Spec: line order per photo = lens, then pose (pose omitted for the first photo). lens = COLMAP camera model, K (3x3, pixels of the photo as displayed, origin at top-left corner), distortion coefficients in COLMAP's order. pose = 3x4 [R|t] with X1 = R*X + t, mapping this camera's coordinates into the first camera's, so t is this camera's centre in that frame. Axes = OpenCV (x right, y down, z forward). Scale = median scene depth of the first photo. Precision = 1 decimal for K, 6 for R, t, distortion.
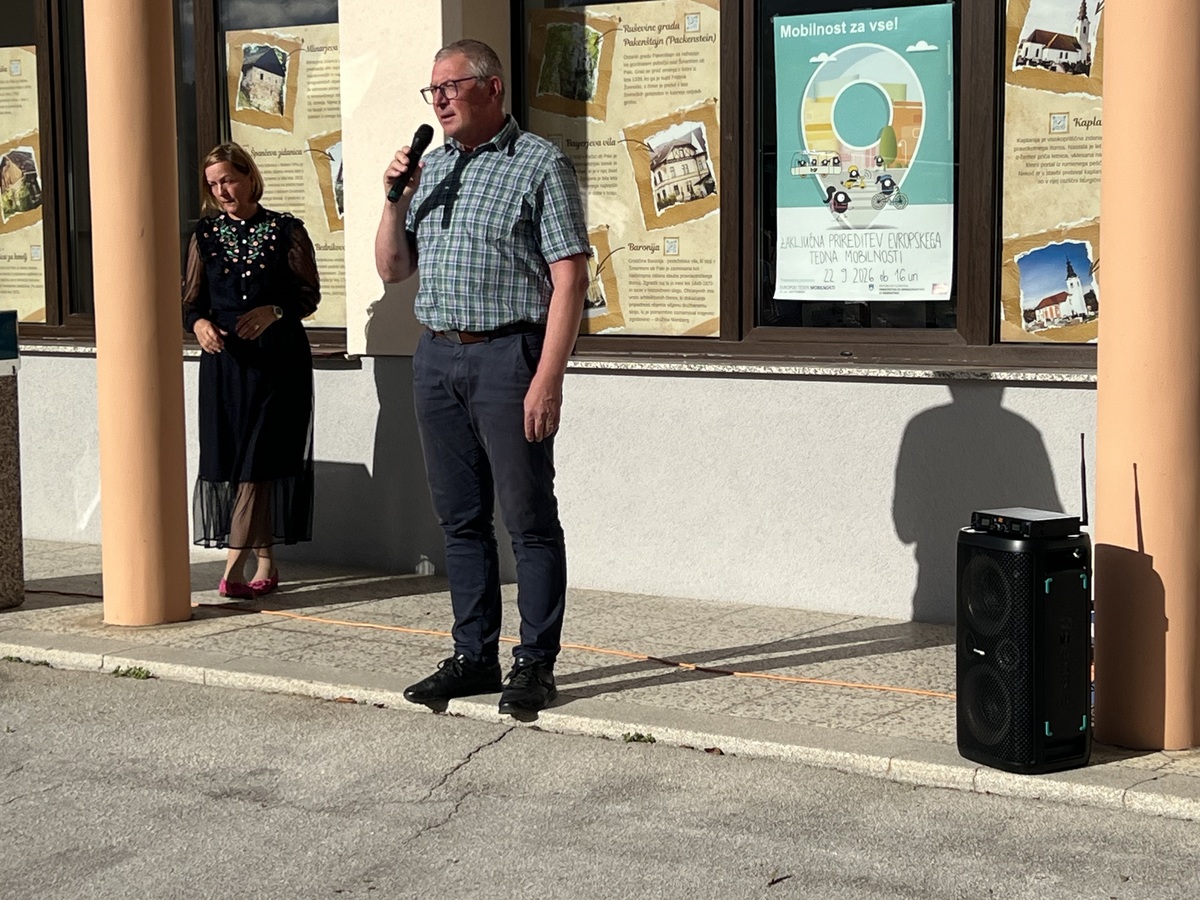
lens RADIAL K [[2283.6, 0, 633.9], [0, 2283.6, 464.5], [0, 0, 1]] dist [0.150997, 0.000000]
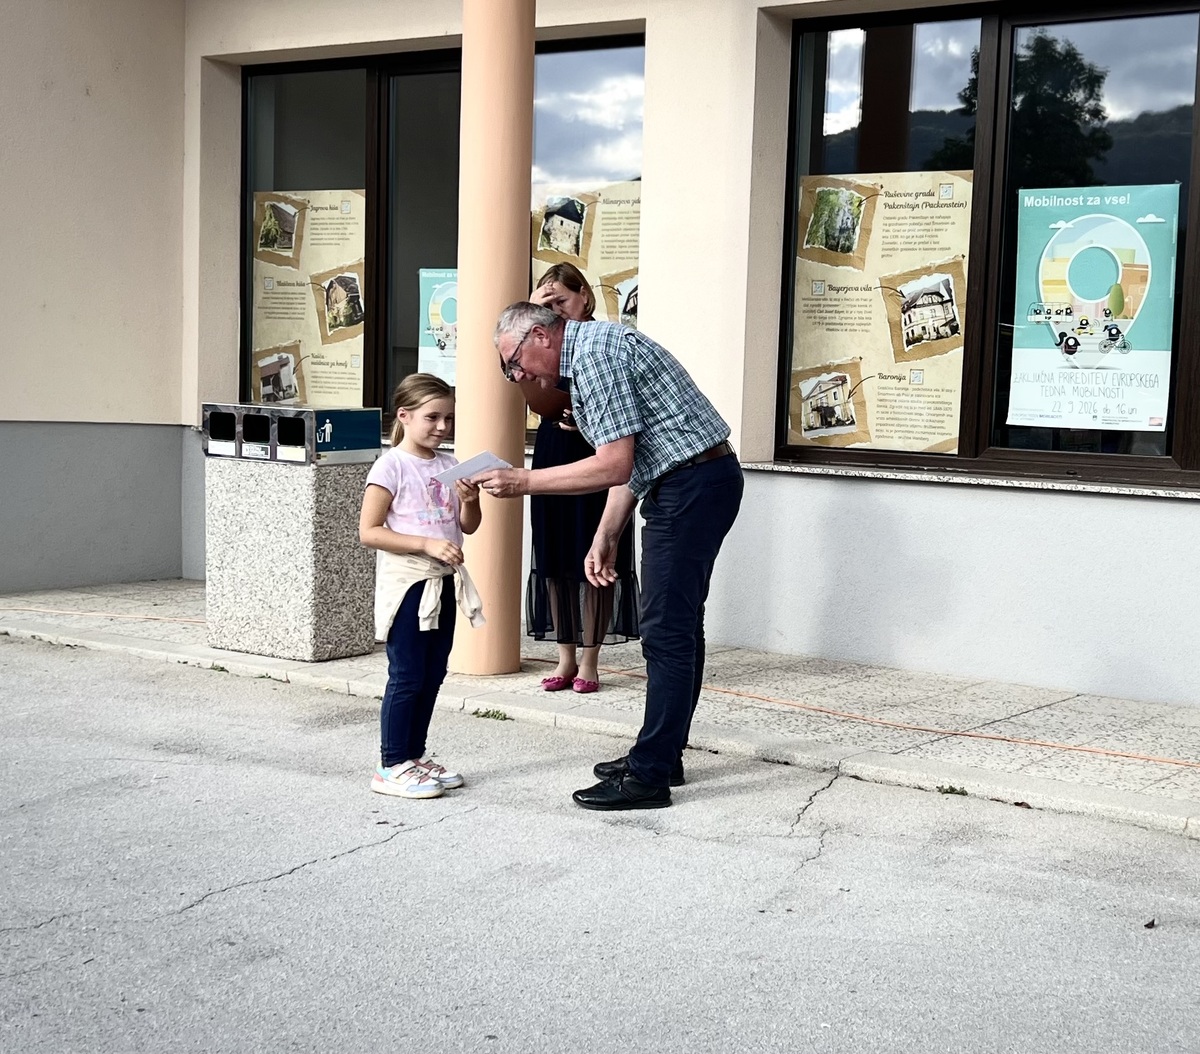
lens RADIAL K [[1868.4, 0, 689.1], [0, 1868.4, 535.7], [0, 0, 1]] dist [0.113198, 0.000000]
pose [[0.999075, 0.042876, 0.003416, -0.108810], [-0.042838, 0.999028, -0.010421, 0.003097], [-0.003860, 0.010265, 0.999940, 0.023009]]
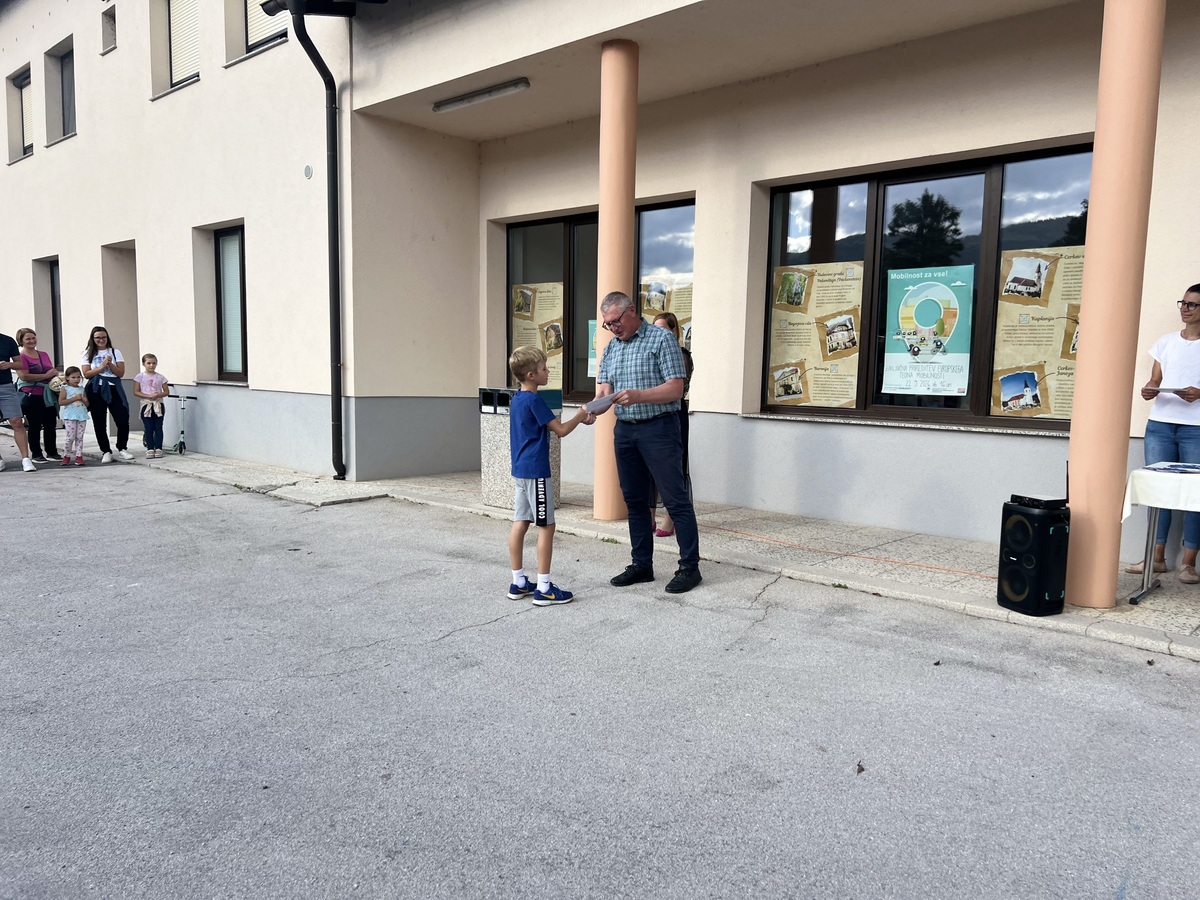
lens RADIAL K [[893.8, 0, 600.8], [0, 893.8, 468.6], [0, 0, 1]] dist [0.023892, -0.040095]
pose [[0.986414, 0.044512, -0.158133, -0.073461], [-0.041499, 0.998889, 0.022312, -0.004769], [0.158950, -0.015446, 0.987166, 0.068191]]
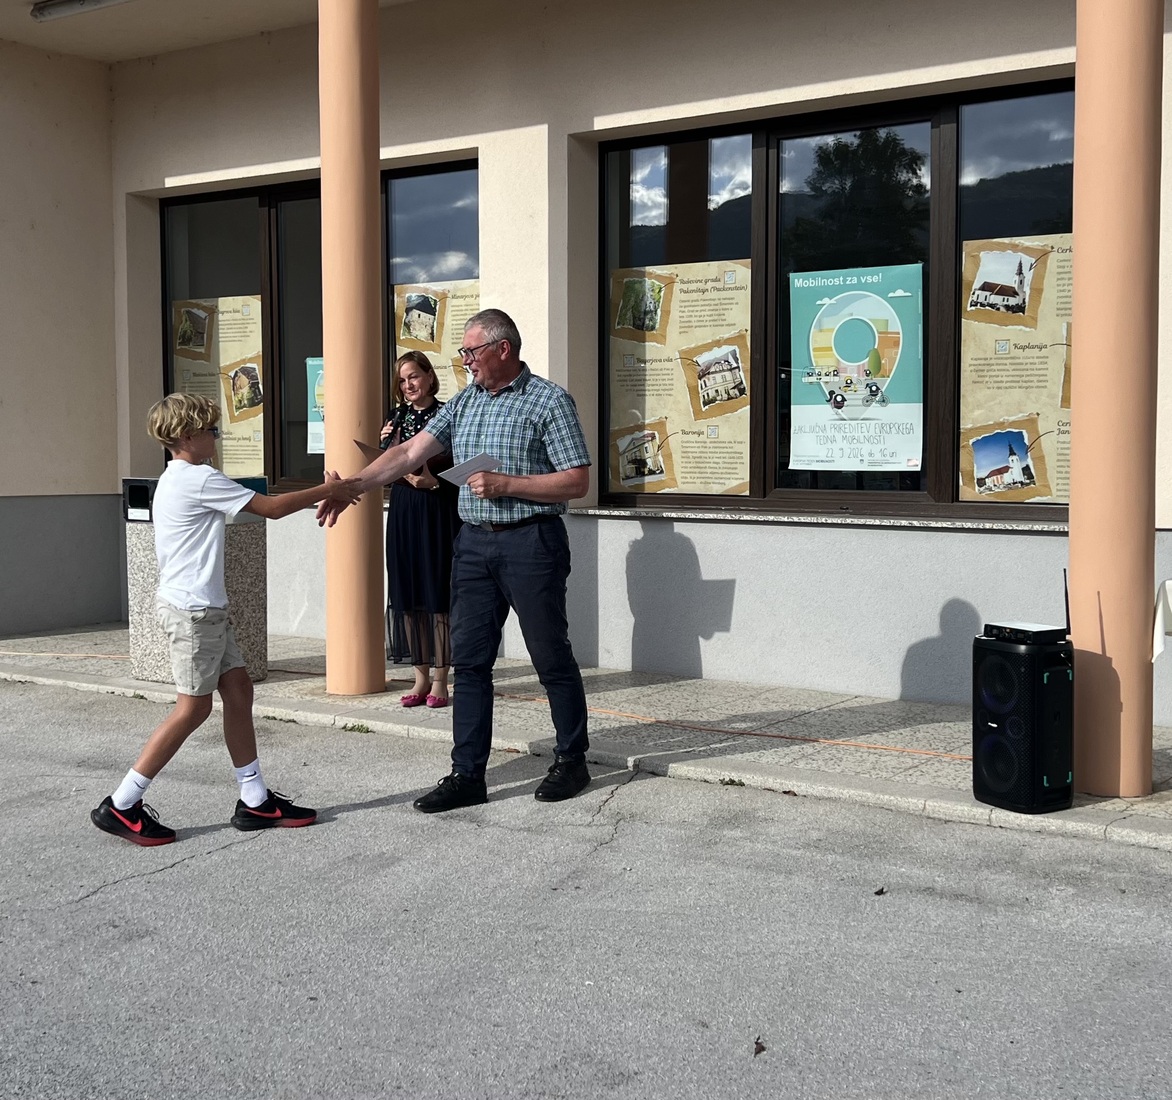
lens RADIAL K [[1602.6, 0, 494.4], [0, 1602.6, 490.8], [0, 0, 1]] dist [0.091946, 0.000000]
pose [[0.998475, 0.004276, -0.055035, -0.068536], [-0.007304, 0.998463, -0.054940, -0.002876], [0.054715, 0.055258, 0.996972, -0.003668]]
